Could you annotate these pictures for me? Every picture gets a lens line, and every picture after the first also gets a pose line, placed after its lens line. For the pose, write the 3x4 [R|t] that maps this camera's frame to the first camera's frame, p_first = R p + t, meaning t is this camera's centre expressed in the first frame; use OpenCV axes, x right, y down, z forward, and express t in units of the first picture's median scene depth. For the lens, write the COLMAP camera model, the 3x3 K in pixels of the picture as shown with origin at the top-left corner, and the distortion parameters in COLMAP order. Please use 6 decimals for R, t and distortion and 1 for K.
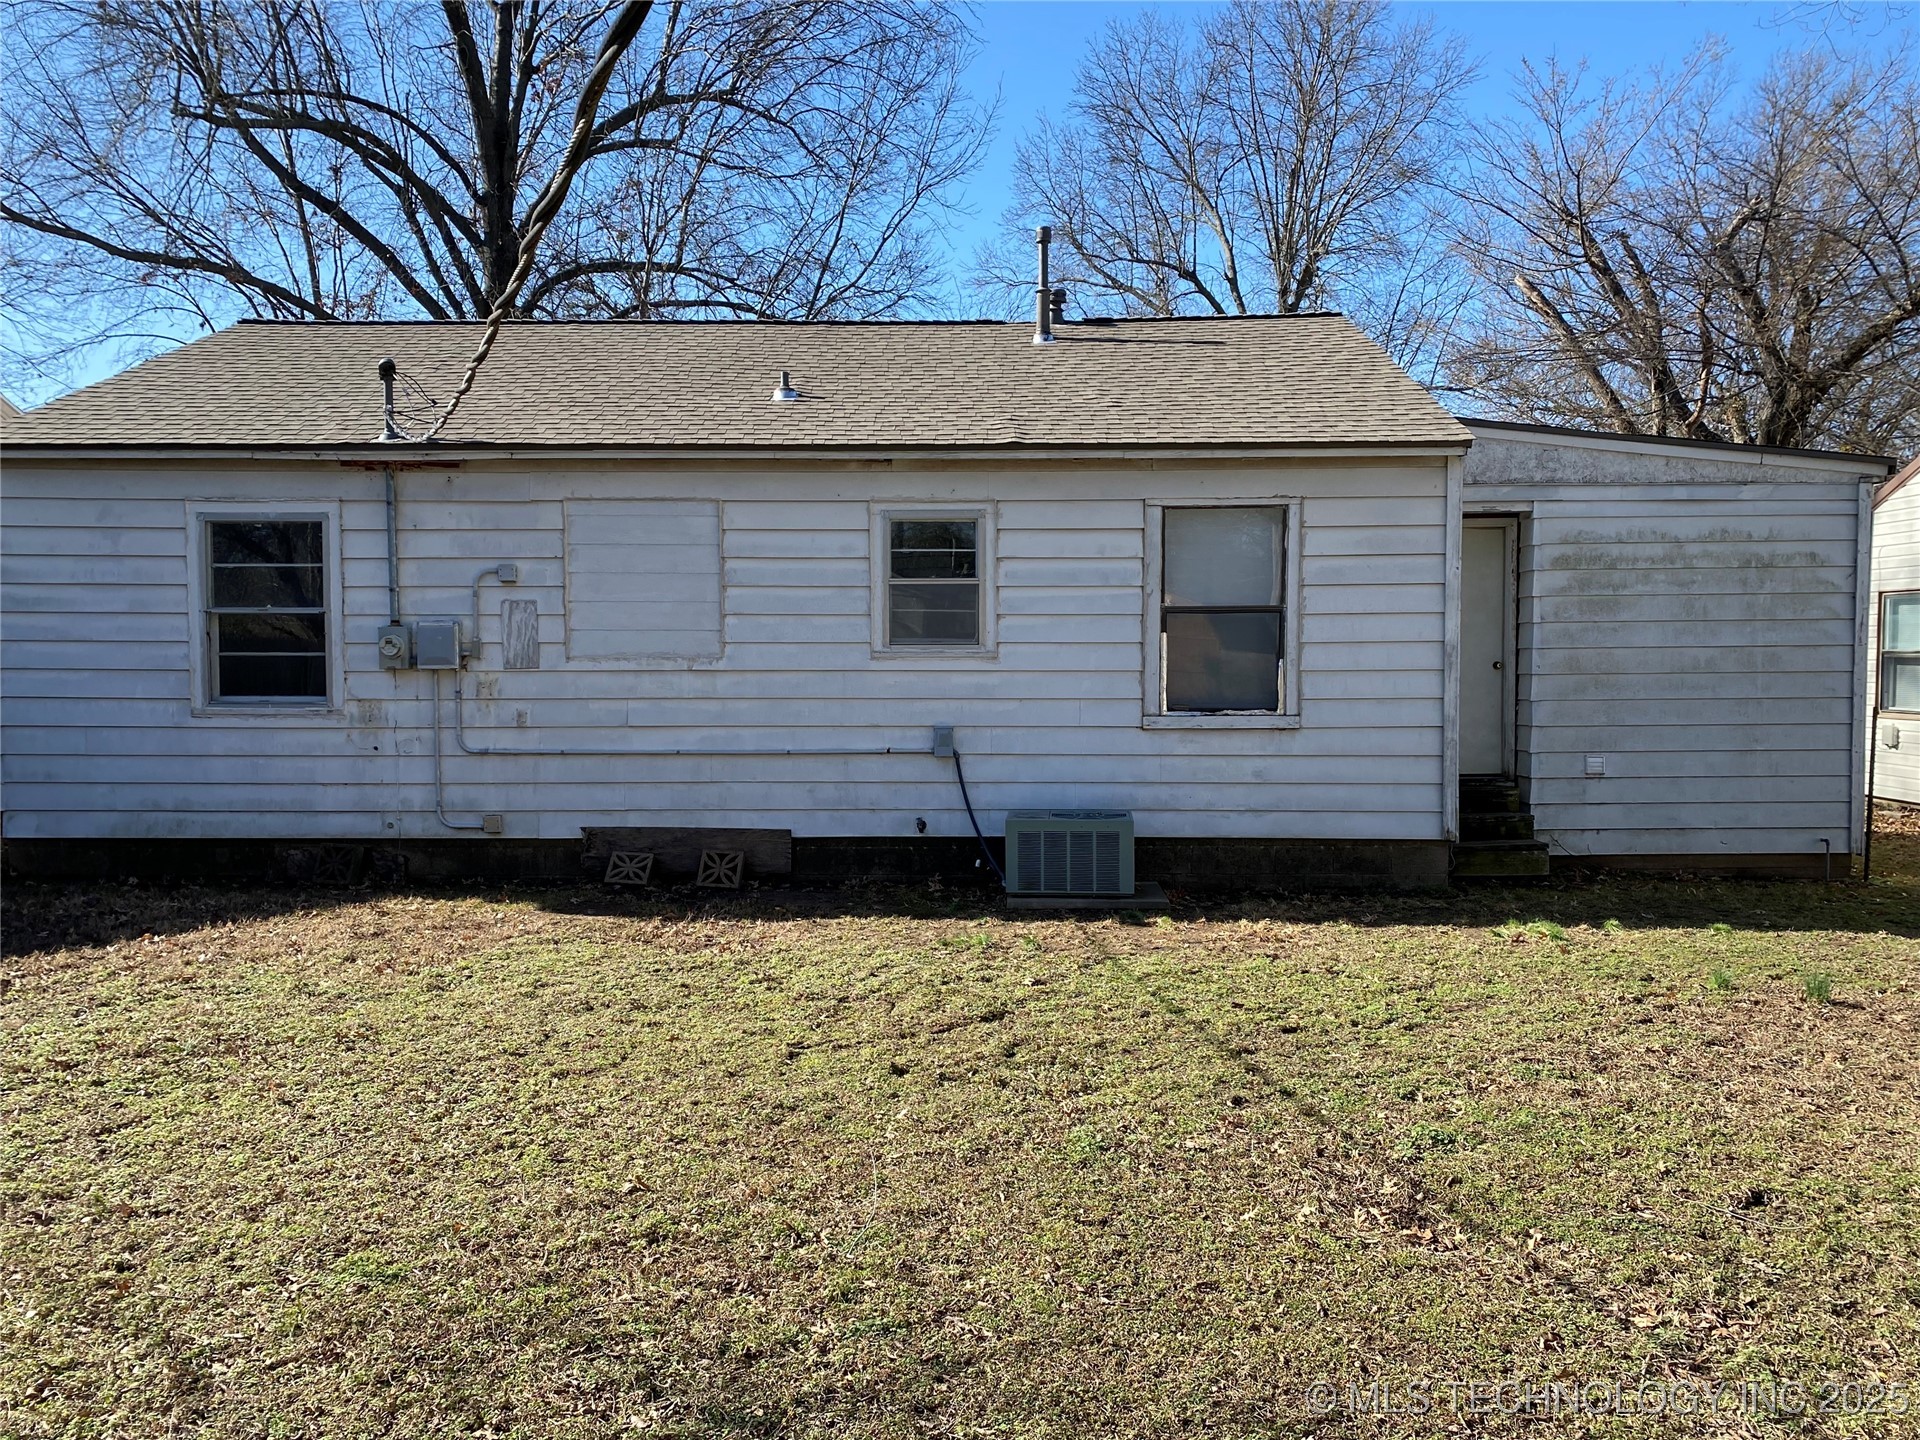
lens RADIAL K [[1520.0, 0, 972.5], [0, 1520.0, 722.3], [0, 0, 1]] dist [0.068234, -0.075920]
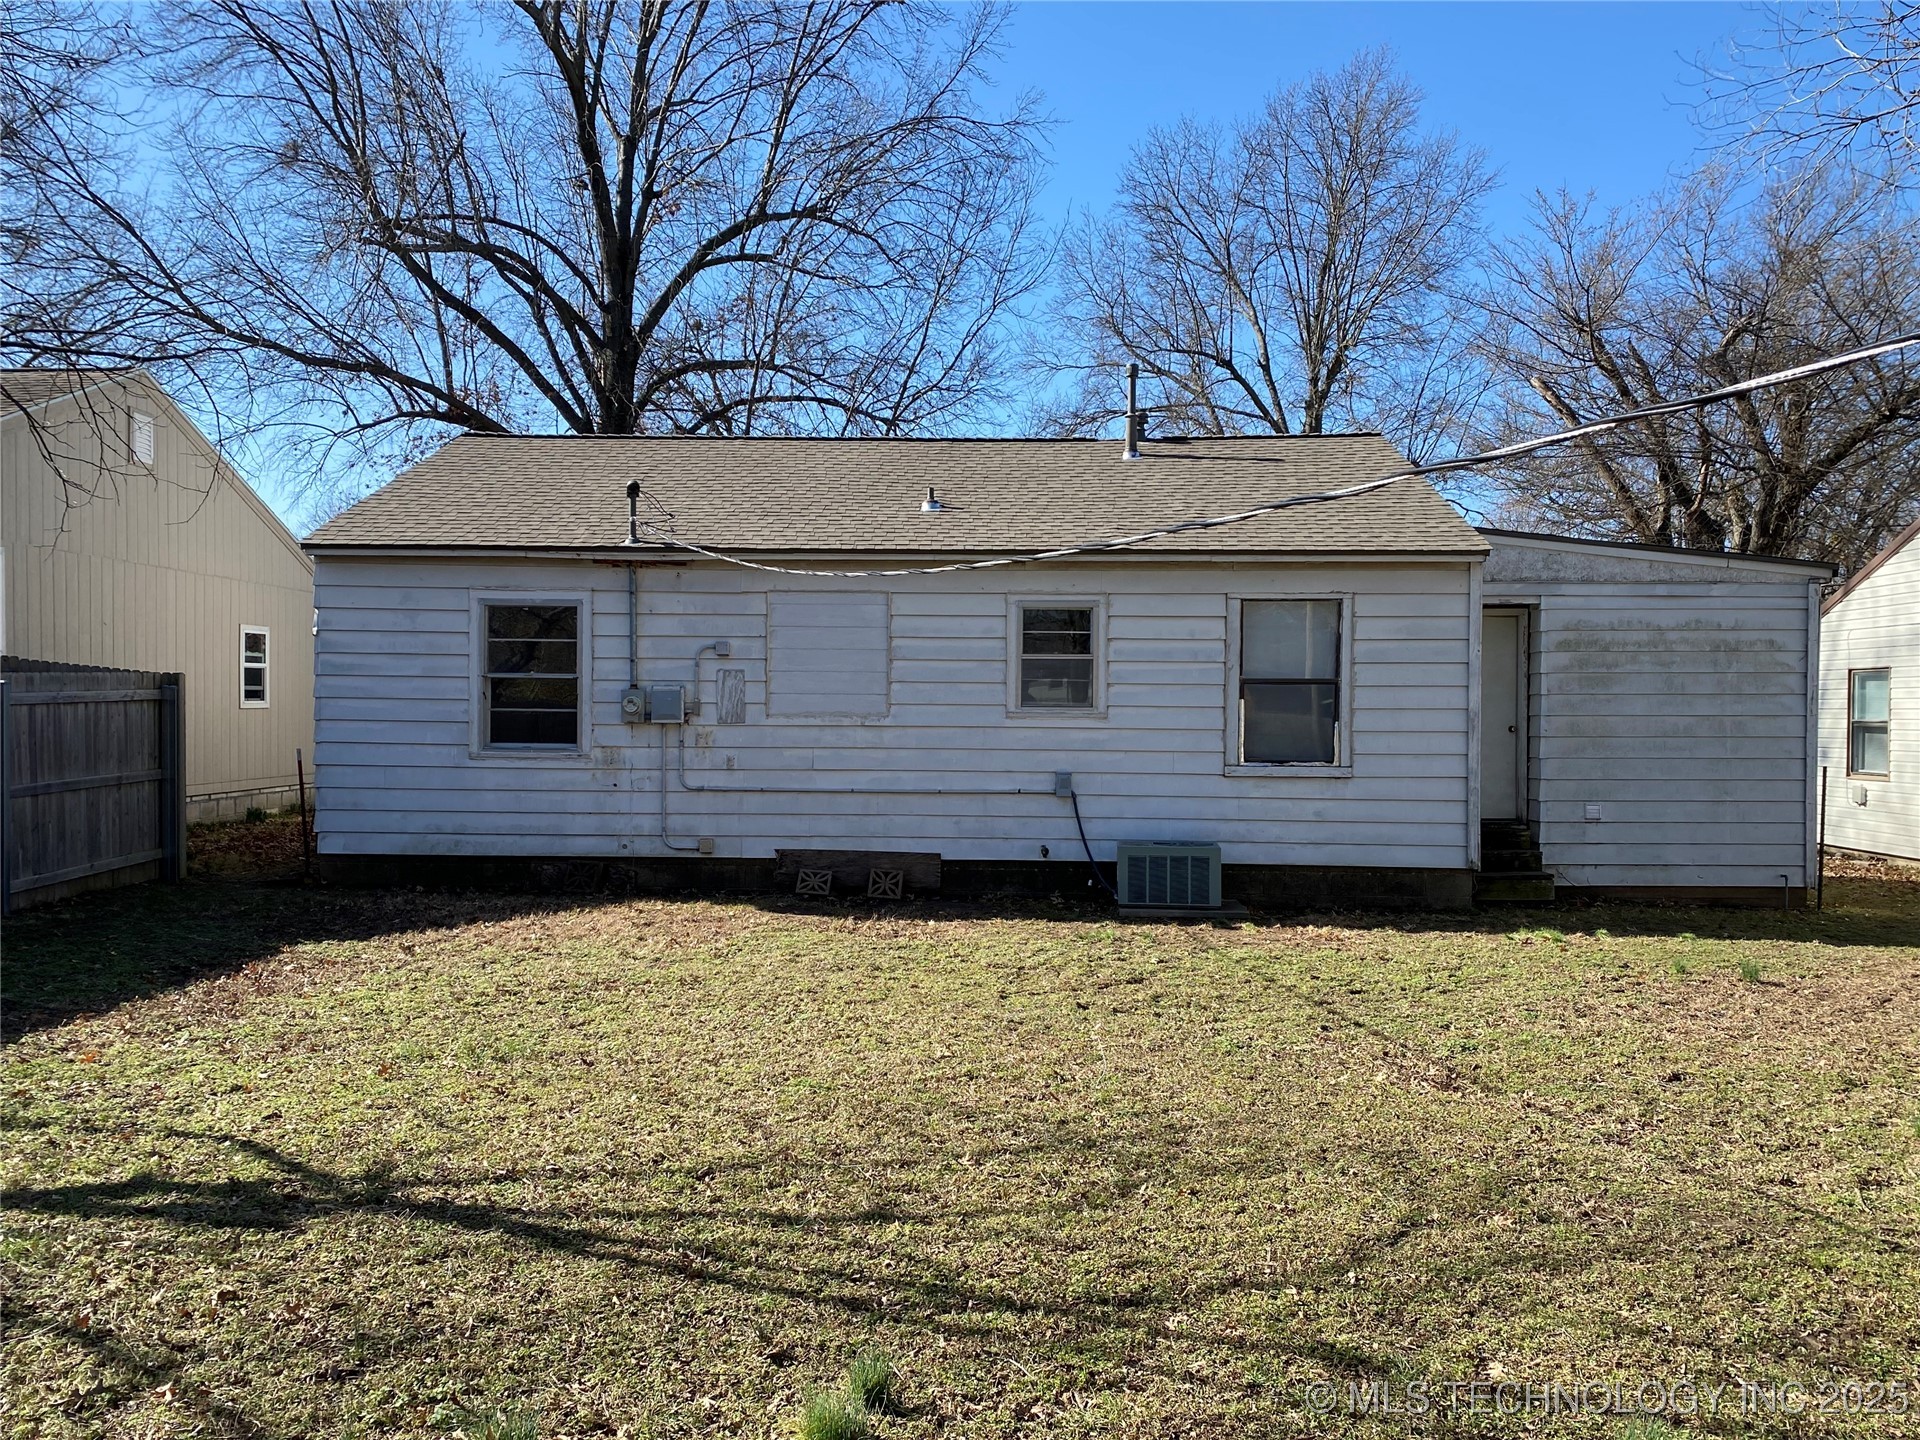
lens RADIAL K [[1520.0, 0, 953.0], [0, 1520.0, 724.4], [0, 0, 1]] dist [0.068234, -0.075920]
pose [[0.999640, 0.010354, -0.024760, -0.077790], [-0.011276, 0.999238, -0.037372, 0.010634], [0.024354, 0.037637, 0.998995, -0.248264]]
